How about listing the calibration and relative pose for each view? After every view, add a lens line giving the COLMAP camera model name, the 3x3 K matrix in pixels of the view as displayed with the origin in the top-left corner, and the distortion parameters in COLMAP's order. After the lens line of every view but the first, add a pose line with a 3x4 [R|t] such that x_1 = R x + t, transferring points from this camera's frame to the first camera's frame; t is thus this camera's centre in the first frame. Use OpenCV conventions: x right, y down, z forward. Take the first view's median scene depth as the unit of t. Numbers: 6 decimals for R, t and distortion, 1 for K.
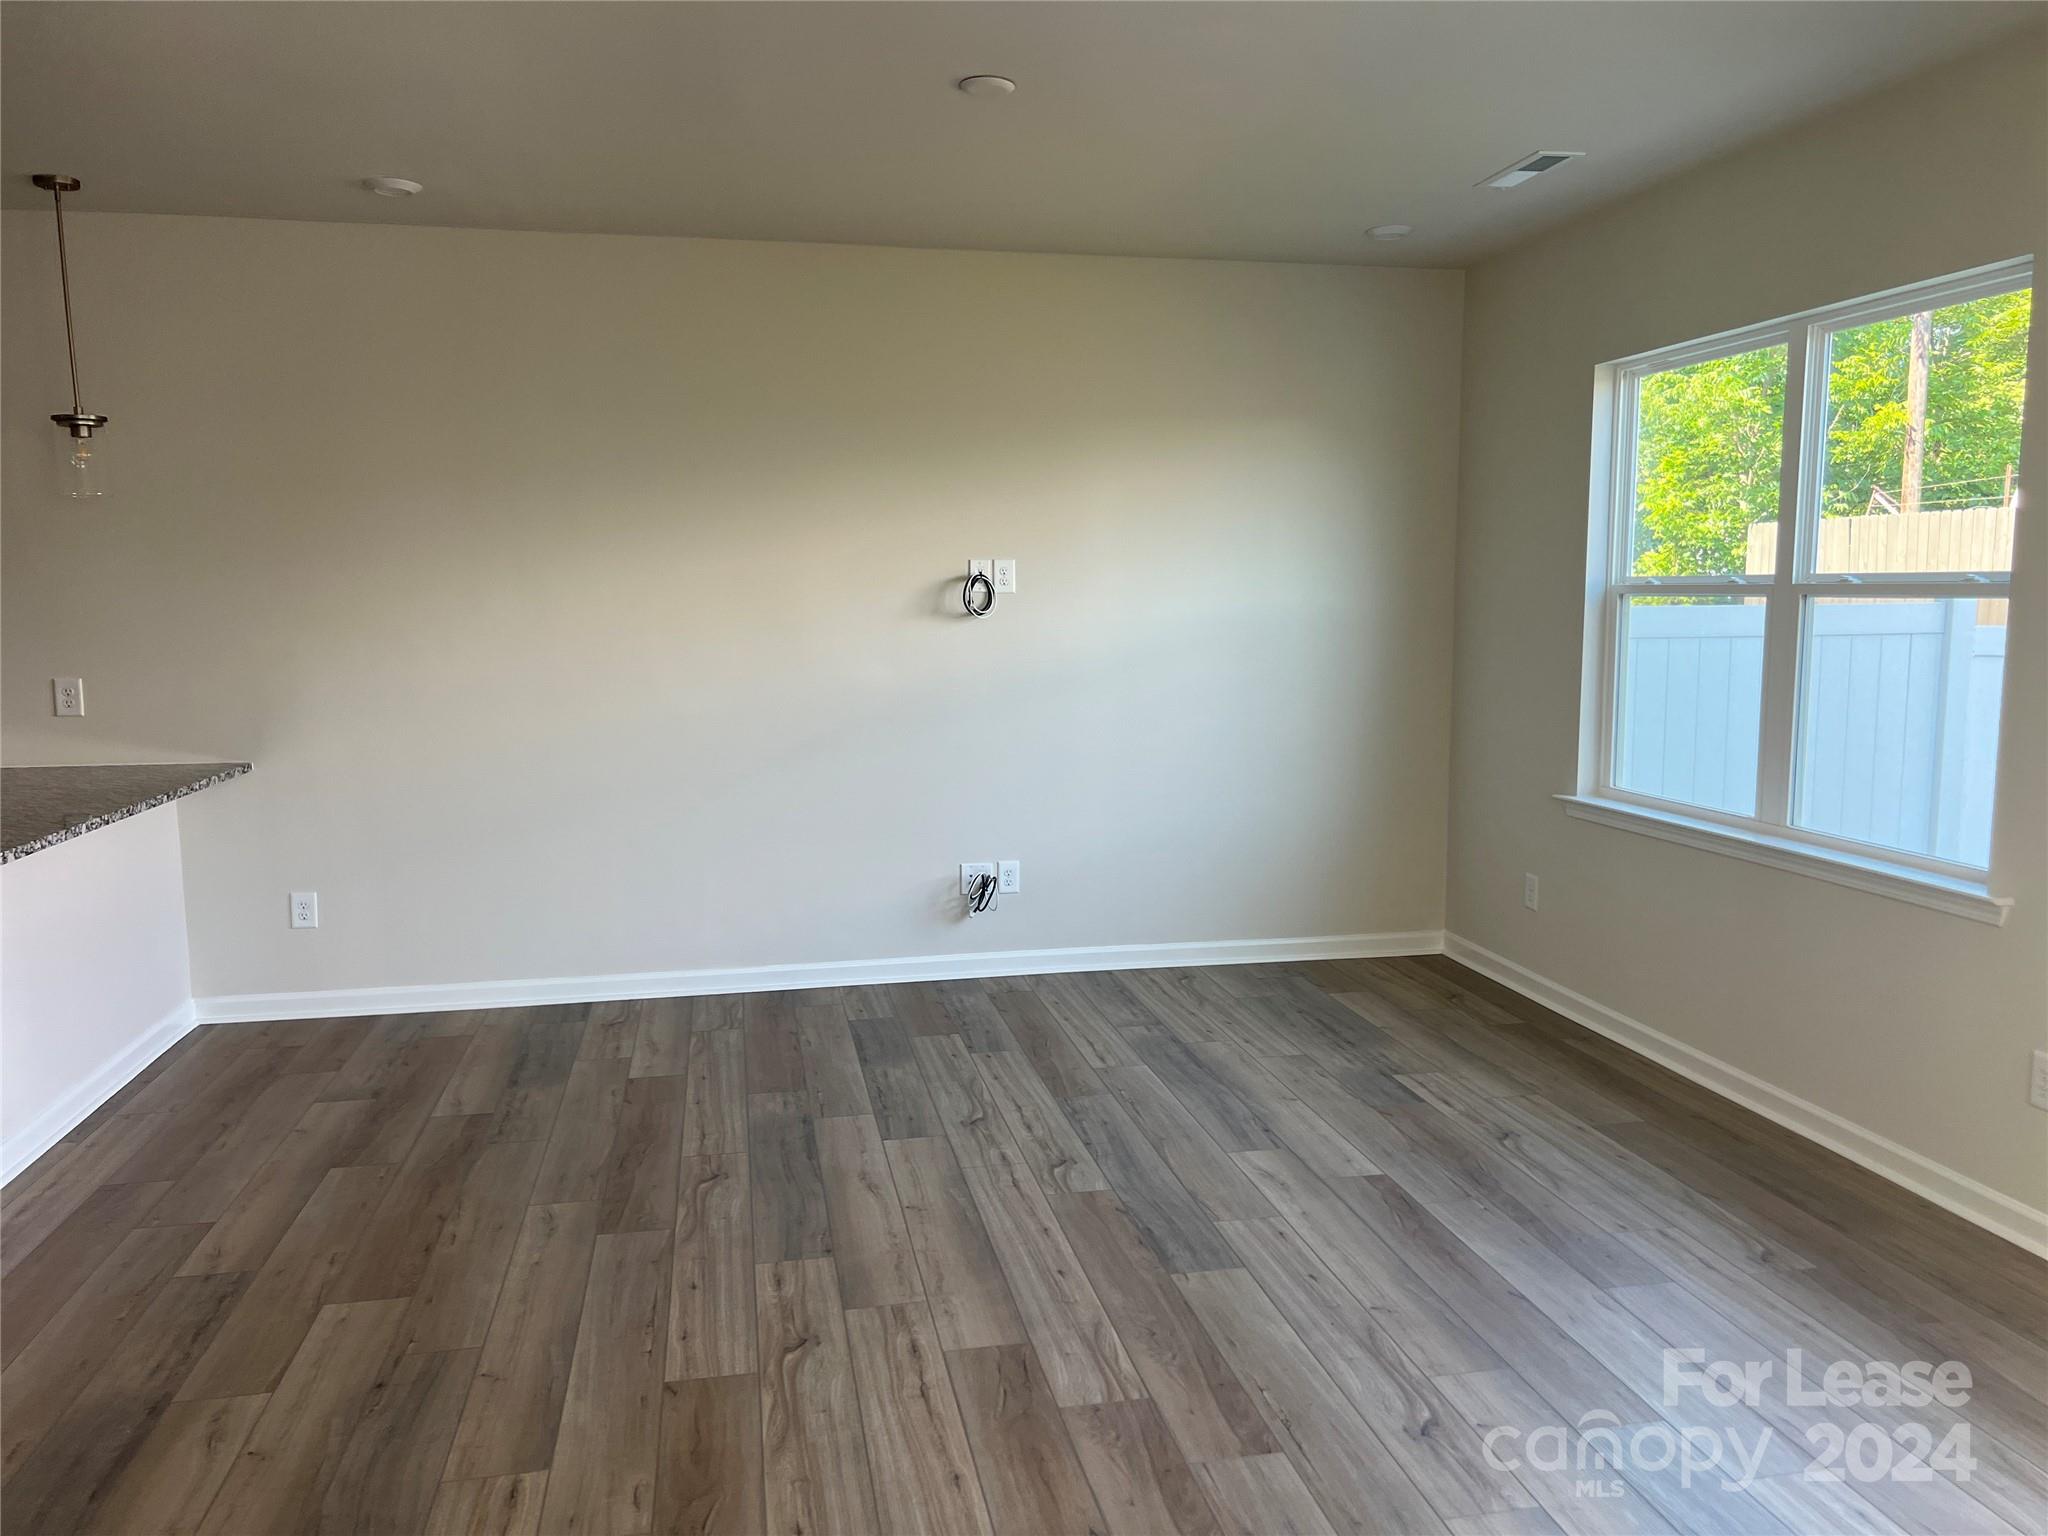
lens RADIAL K [[1553.6, 0, 1027.2], [0, 1553.6, 774.0], [0, 0, 1]] dist [0.050741, -0.050662]
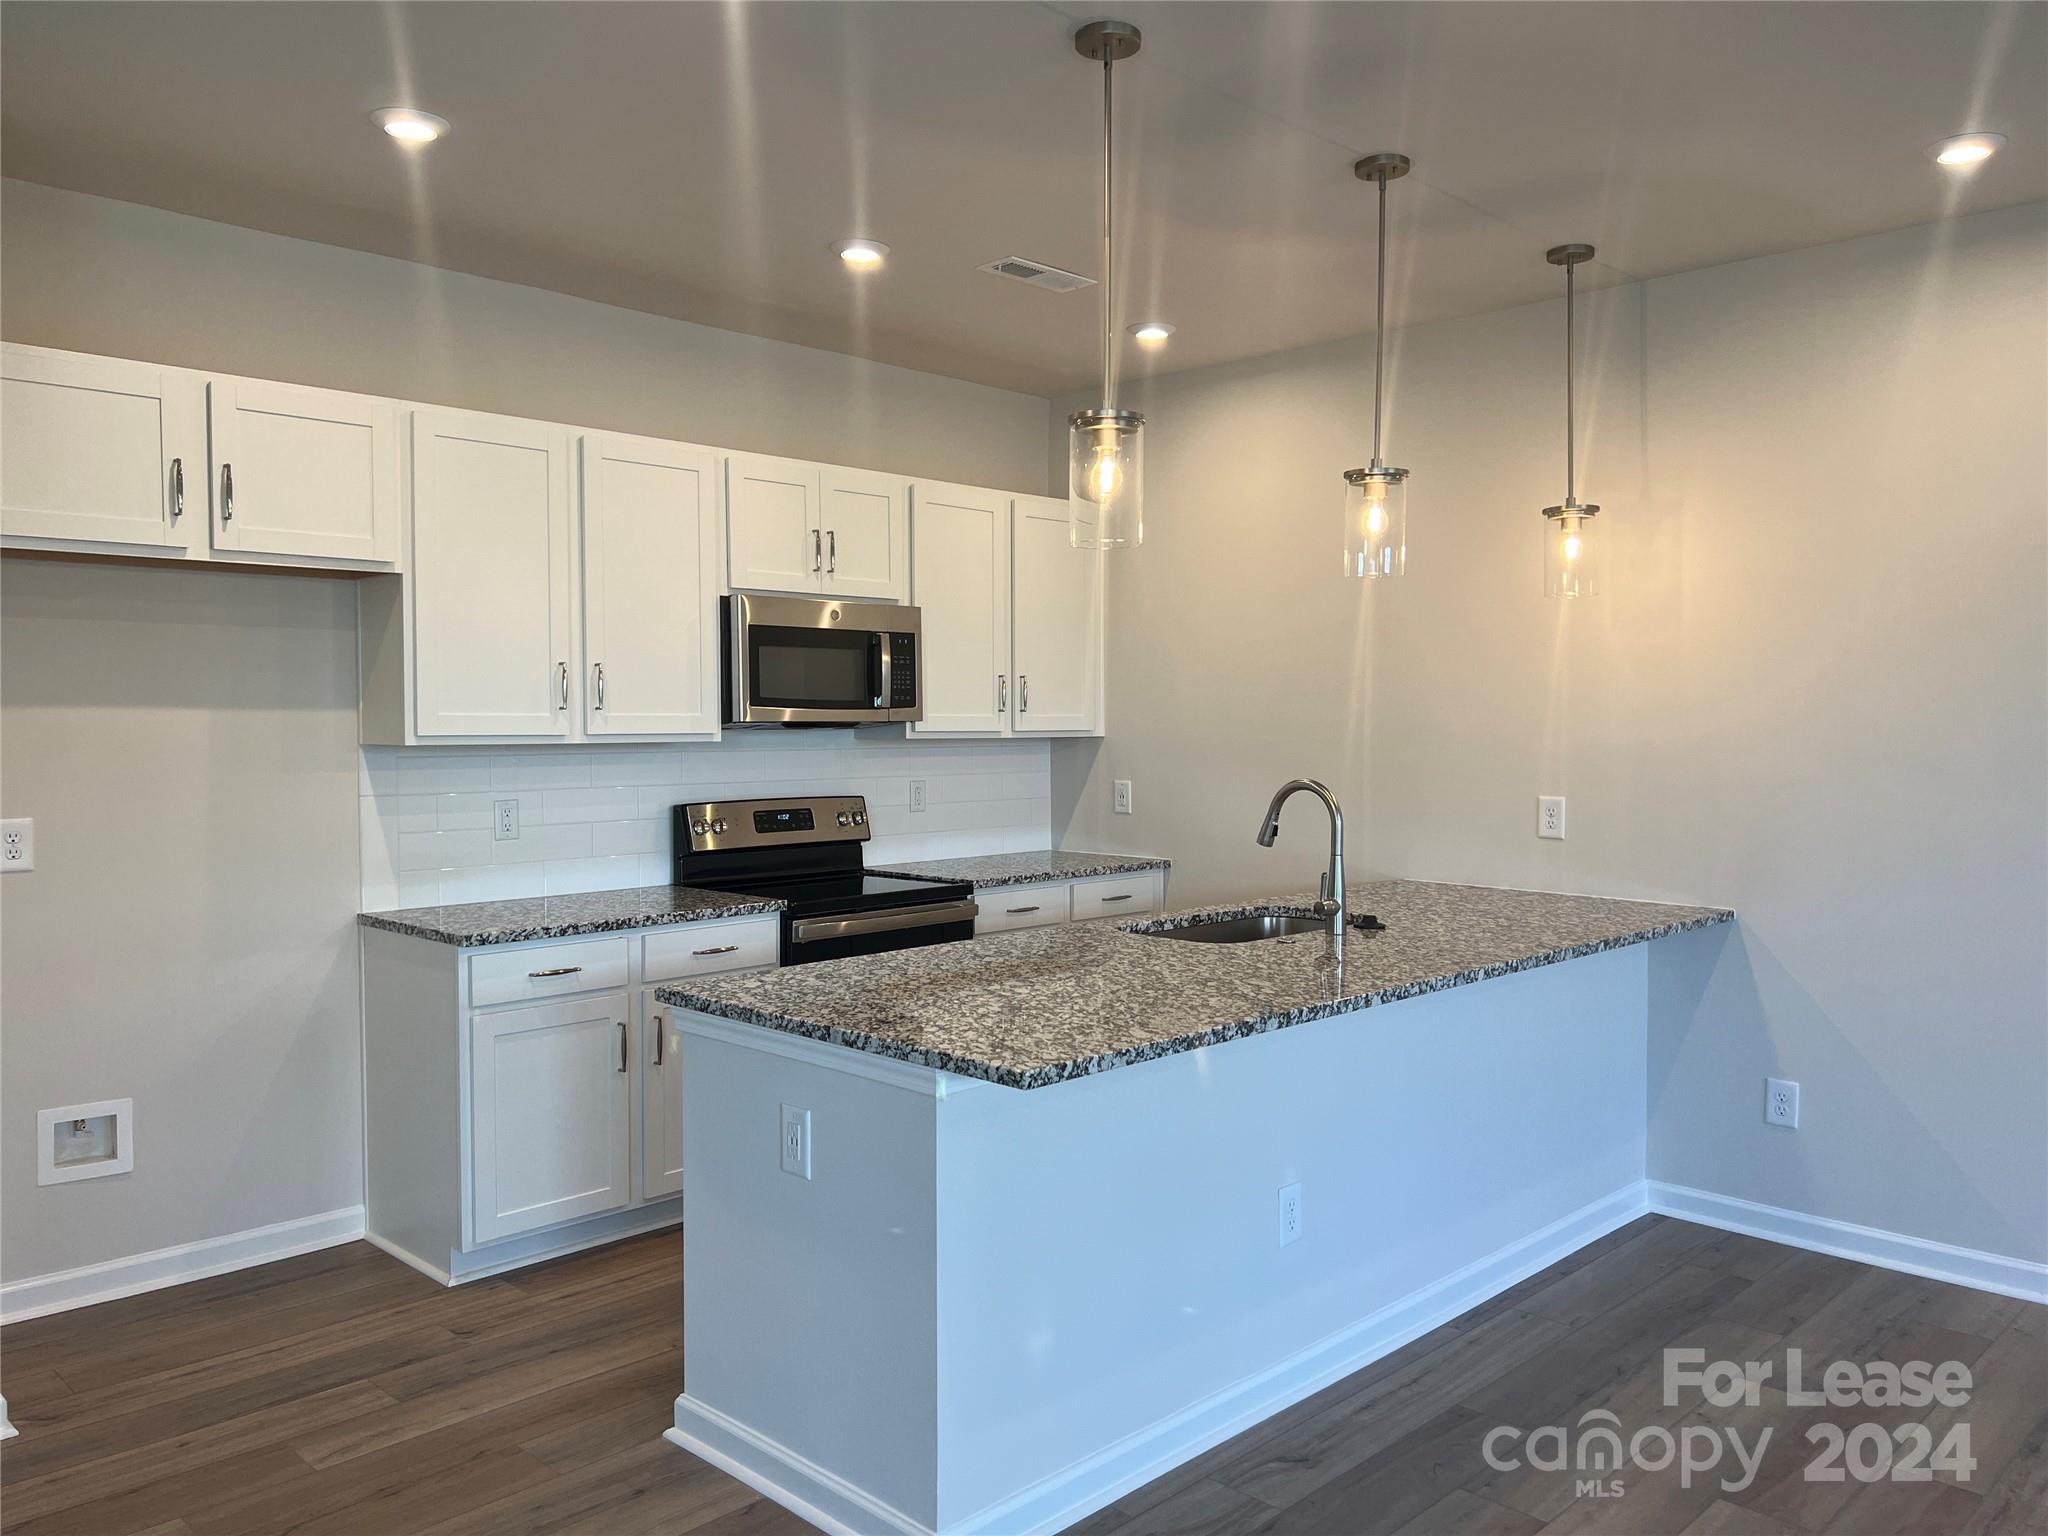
lens RADIAL K [[1553.6, 0, 1029.9], [0, 1553.6, 768.1], [0, 0, 1]] dist [0.050741, -0.050662]
pose [[0.567847, 0.038937, -0.822213, -0.037573], [-0.103303, 0.994354, -0.024255, -0.026097], [0.816626, 0.098710, 0.568663, 0.256017]]
